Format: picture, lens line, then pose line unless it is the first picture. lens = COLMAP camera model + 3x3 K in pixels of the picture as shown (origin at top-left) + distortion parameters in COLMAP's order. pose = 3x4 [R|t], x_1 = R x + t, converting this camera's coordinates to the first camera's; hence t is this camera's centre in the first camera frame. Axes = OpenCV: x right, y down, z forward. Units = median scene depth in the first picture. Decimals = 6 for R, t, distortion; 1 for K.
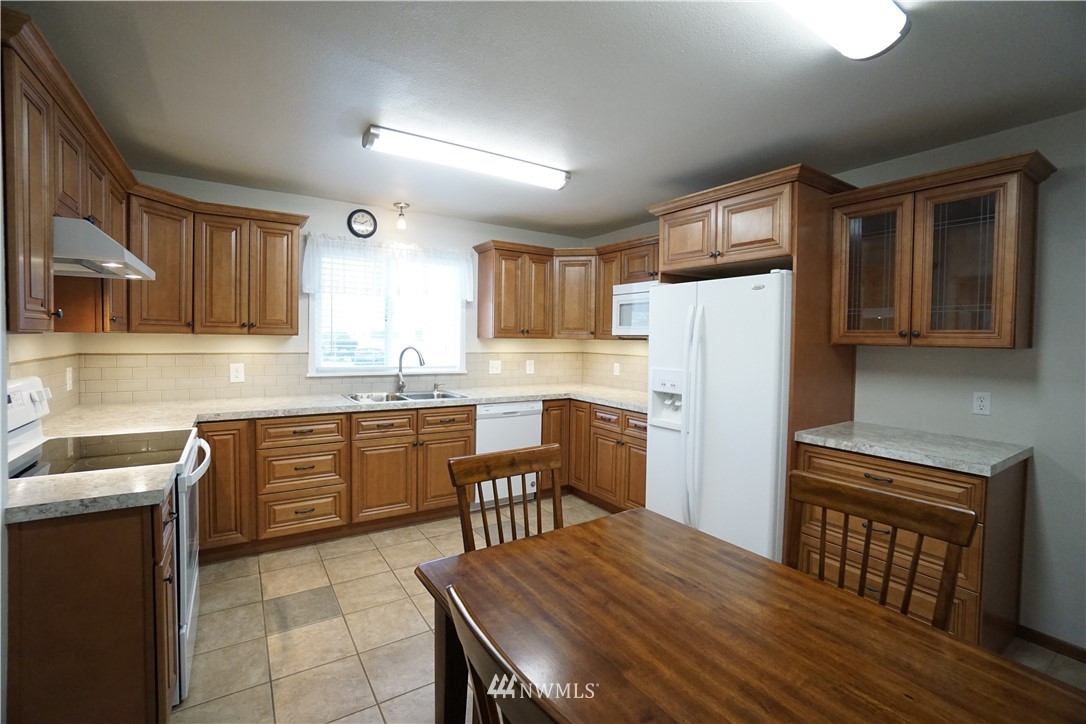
lens RADIAL K [[475.2, 0, 543.0], [0, 475.2, 362.0], [0, 0, 1]] dist [-0.046160, -0.000058]
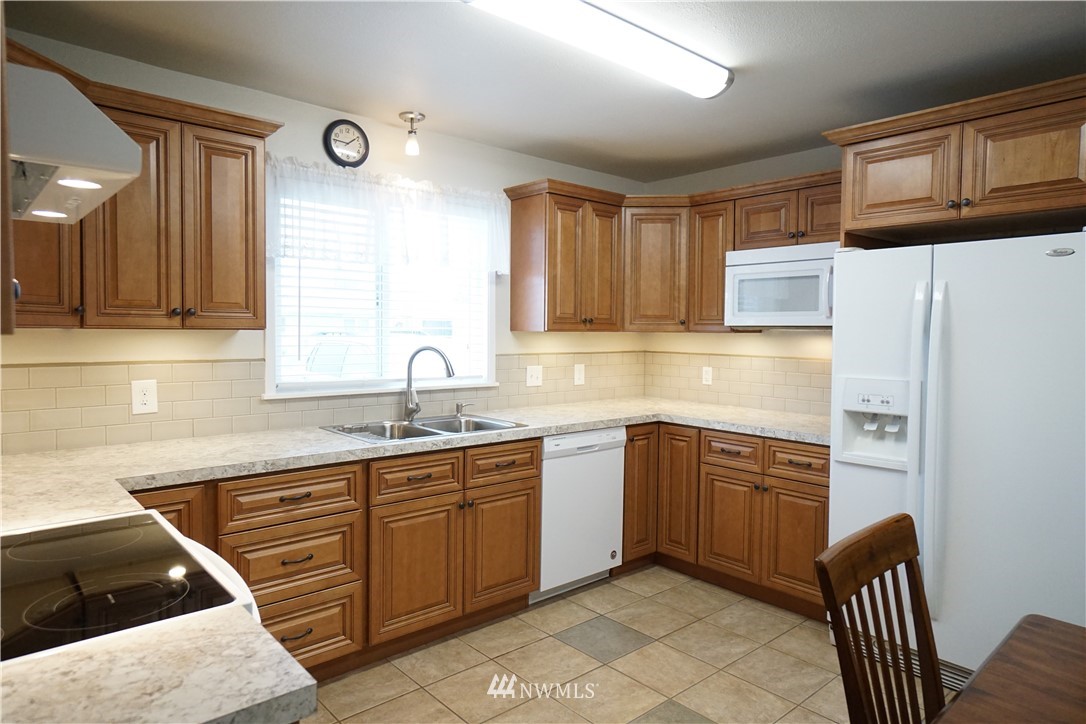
lens RADIAL K [[656.5, 0, 543.0], [0, 656.5, 362.0], [0, 0, 1]] dist [0.001428, 0.000620]
pose [[0.989461, -0.014594, 0.144061, -0.273449], [0.014355, 0.999893, 0.002696, -0.013027], [-0.144085, -0.000599, 0.989565, 0.133339]]
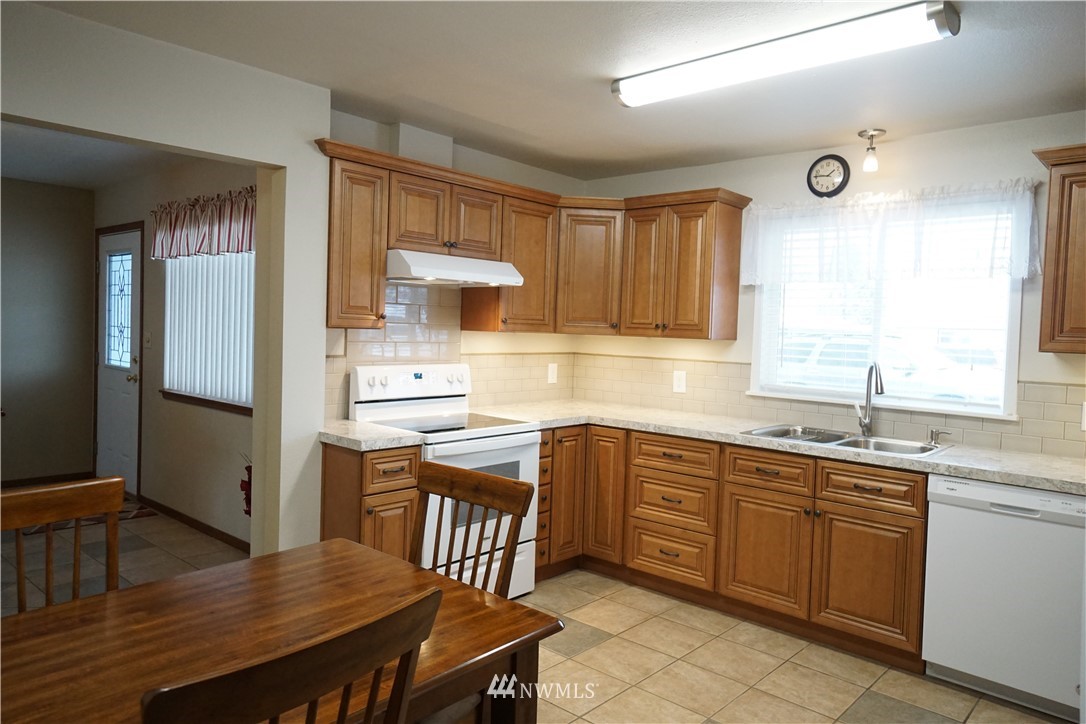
lens RADIAL K [[730.5, 0, 543.0], [0, 730.5, 362.0], [0, 0, 1]] dist [0.010034, 0.004705]
pose [[0.257792, 0.036748, -0.965501, 0.556066], [-0.078491, 0.996770, 0.016981, -0.015354], [0.963007, 0.071406, 0.259844, 0.367901]]
